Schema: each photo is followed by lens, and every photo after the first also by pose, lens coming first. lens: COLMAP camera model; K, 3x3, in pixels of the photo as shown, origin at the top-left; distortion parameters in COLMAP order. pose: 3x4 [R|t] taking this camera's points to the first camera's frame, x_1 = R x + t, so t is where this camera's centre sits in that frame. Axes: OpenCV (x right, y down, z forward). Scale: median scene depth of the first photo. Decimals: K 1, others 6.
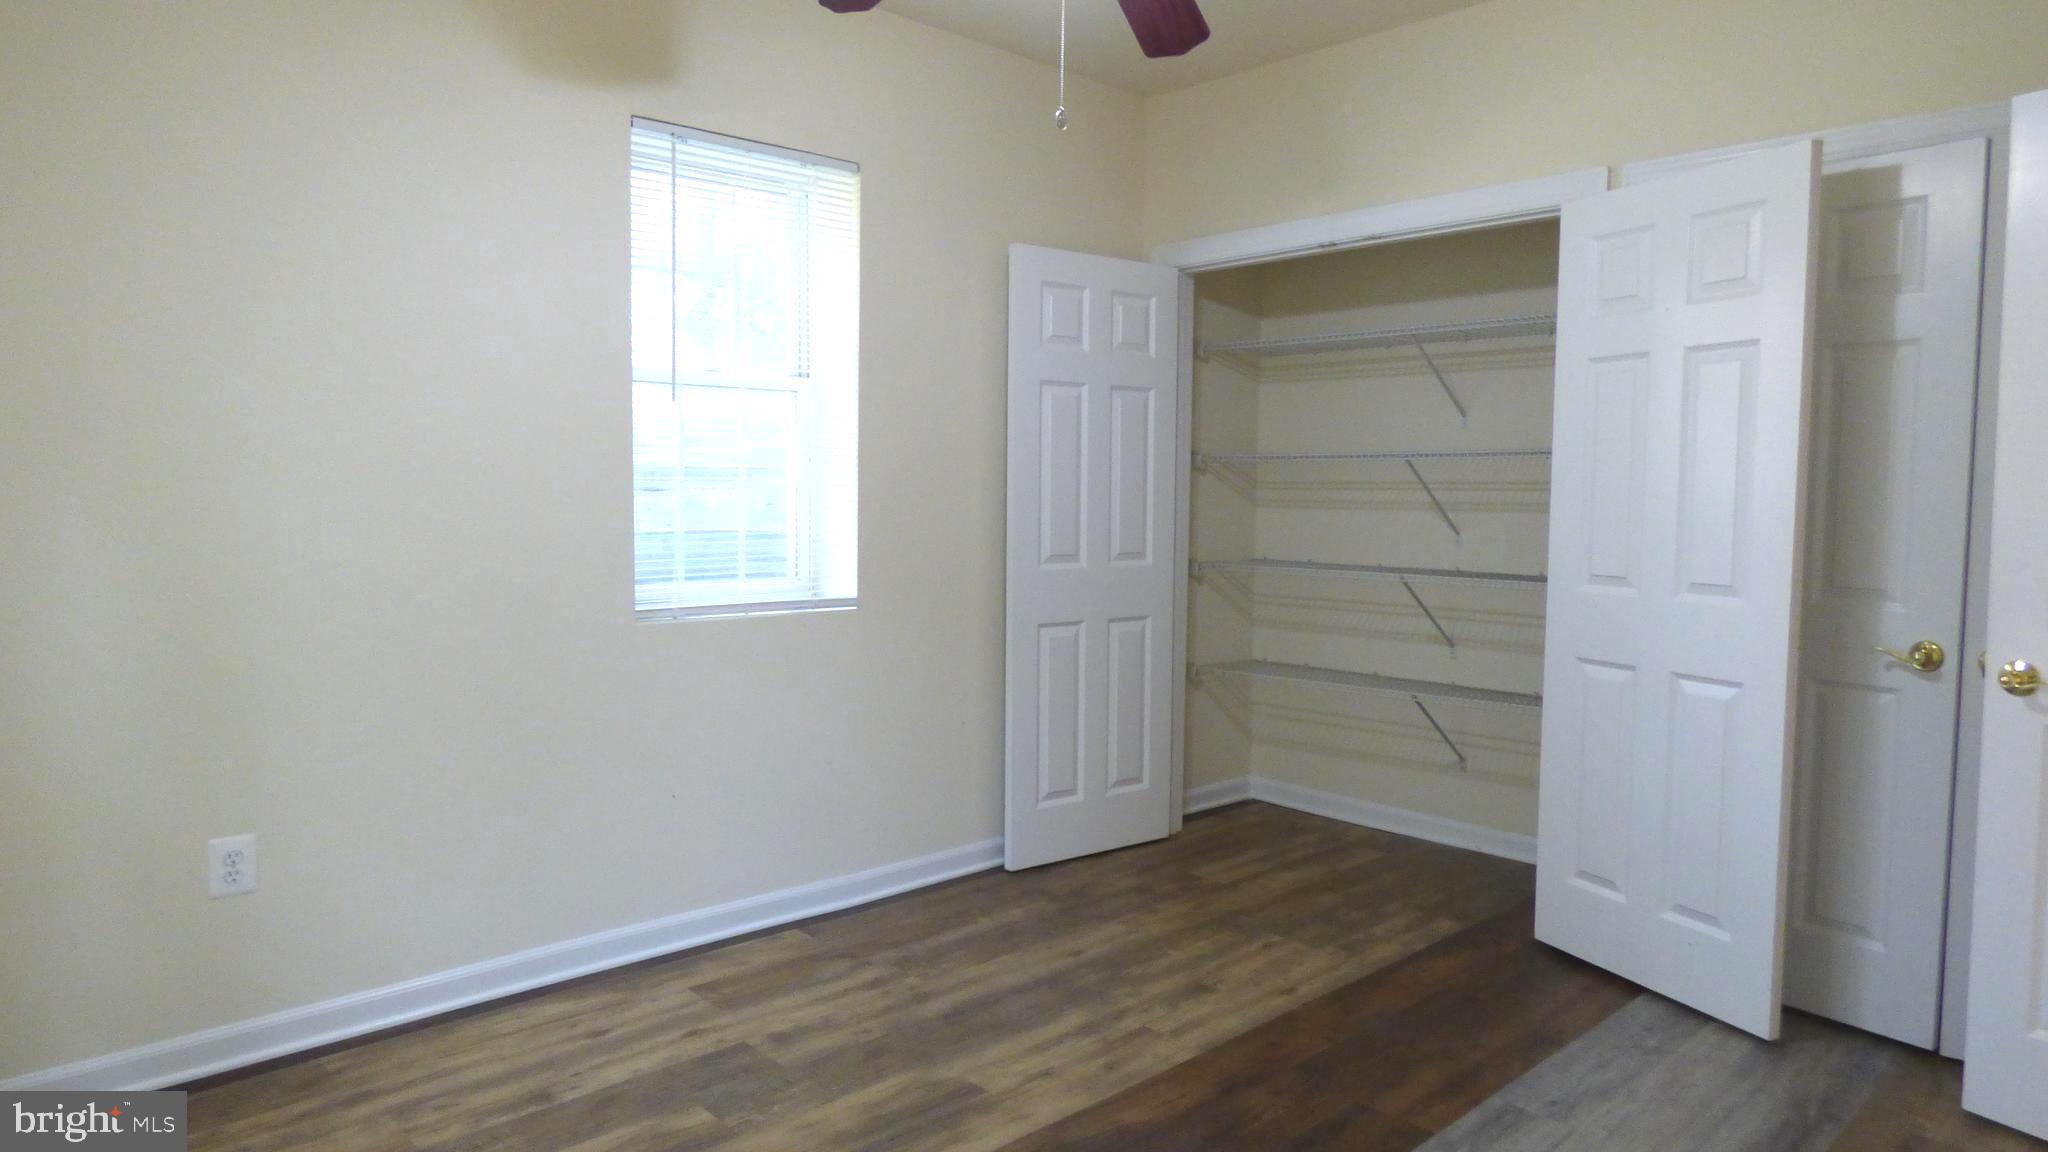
lens RADIAL K [[1266.1, 0, 1017.7], [0, 1266.1, 574.5], [0, 0, 1]] dist [0.003688, 0.000444]
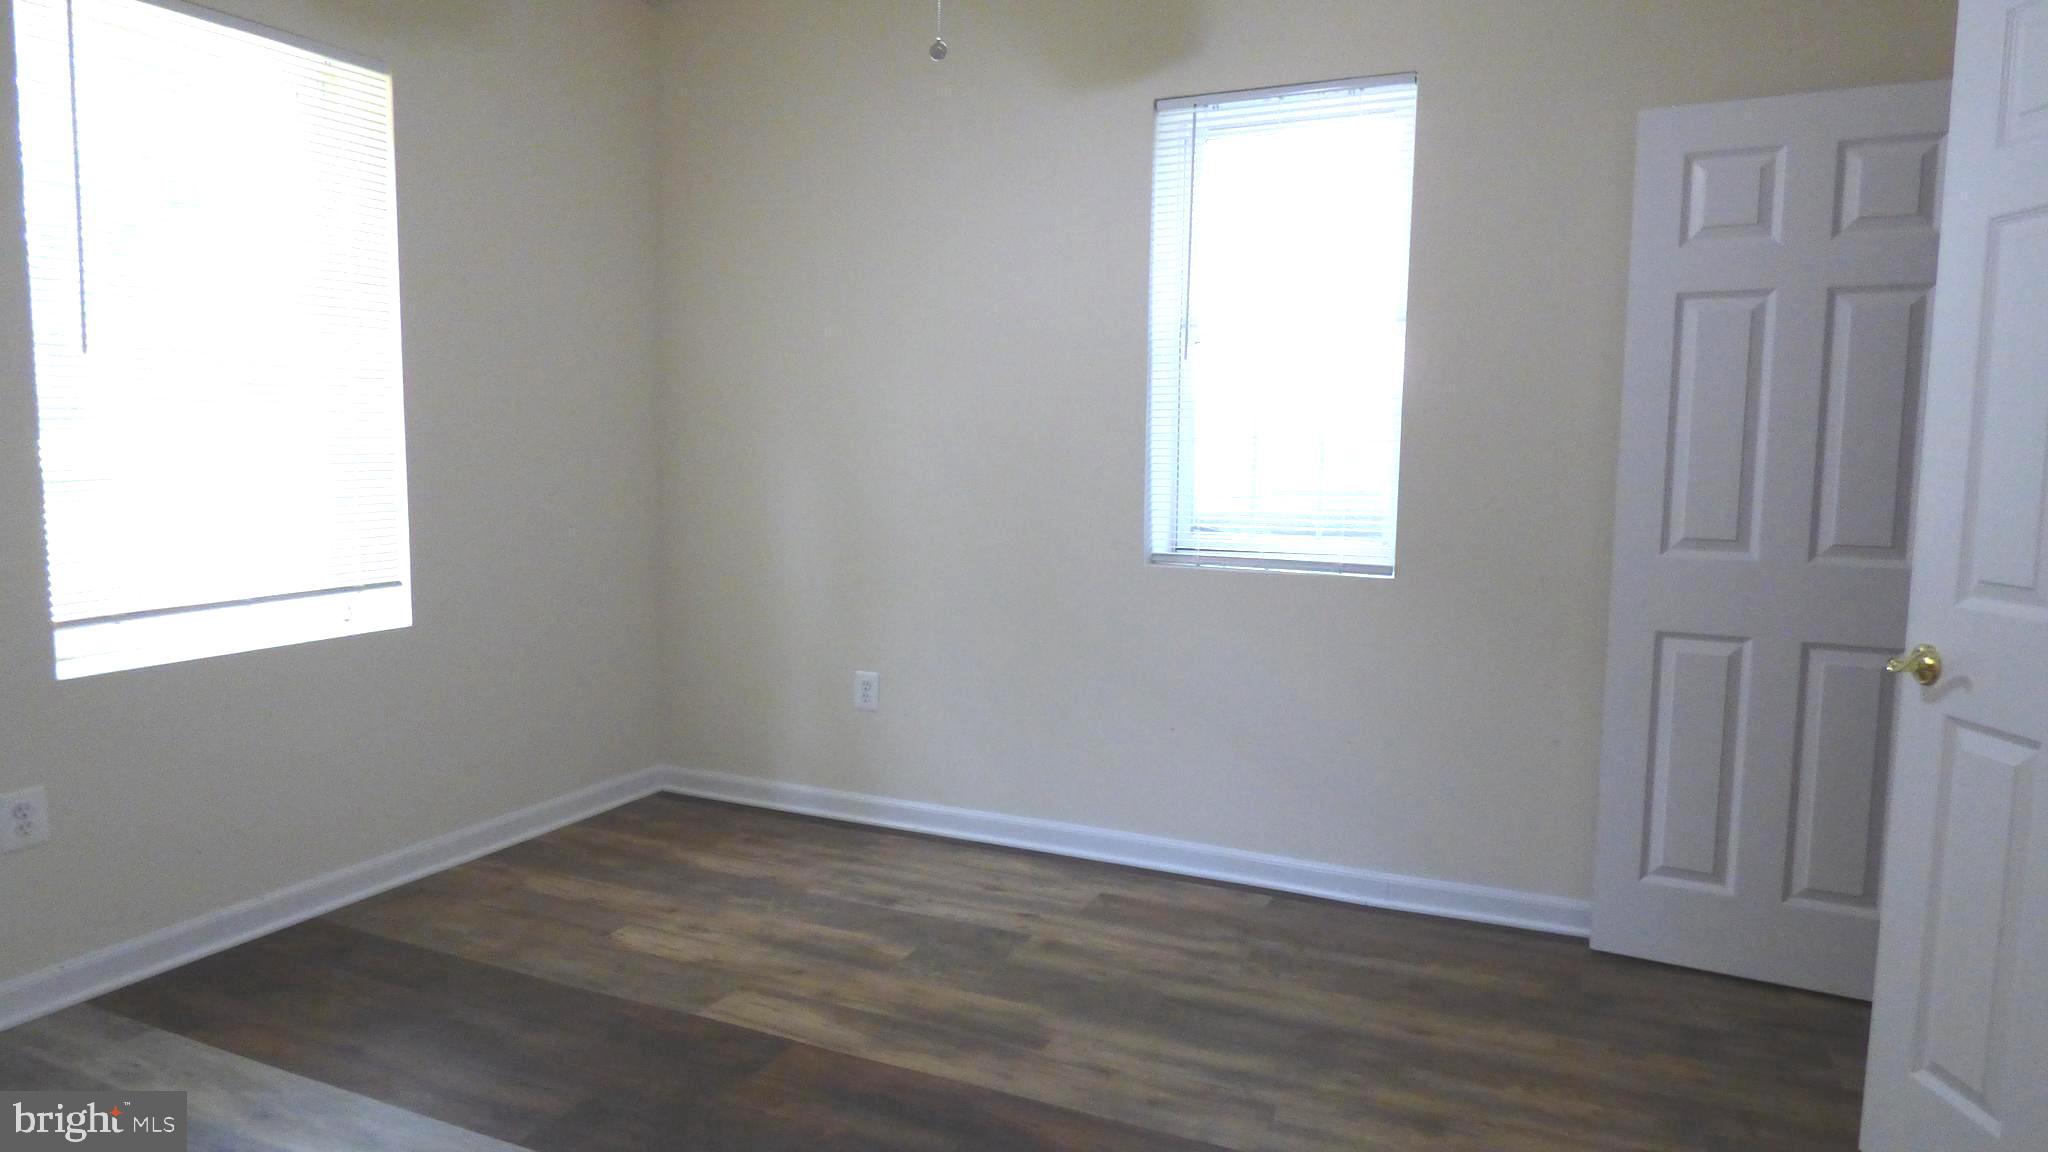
lens RADIAL K [[1266.1, 0, 1021.0], [0, 1266.1, 569.3], [0, 0, 1]] dist [0.003688, 0.000444]
pose [[0.386131, 0.089498, -0.918092, 0.691998], [-0.072893, 0.995130, 0.066351, -0.023011], [0.919559, 0.041303, 0.390774, 0.482151]]
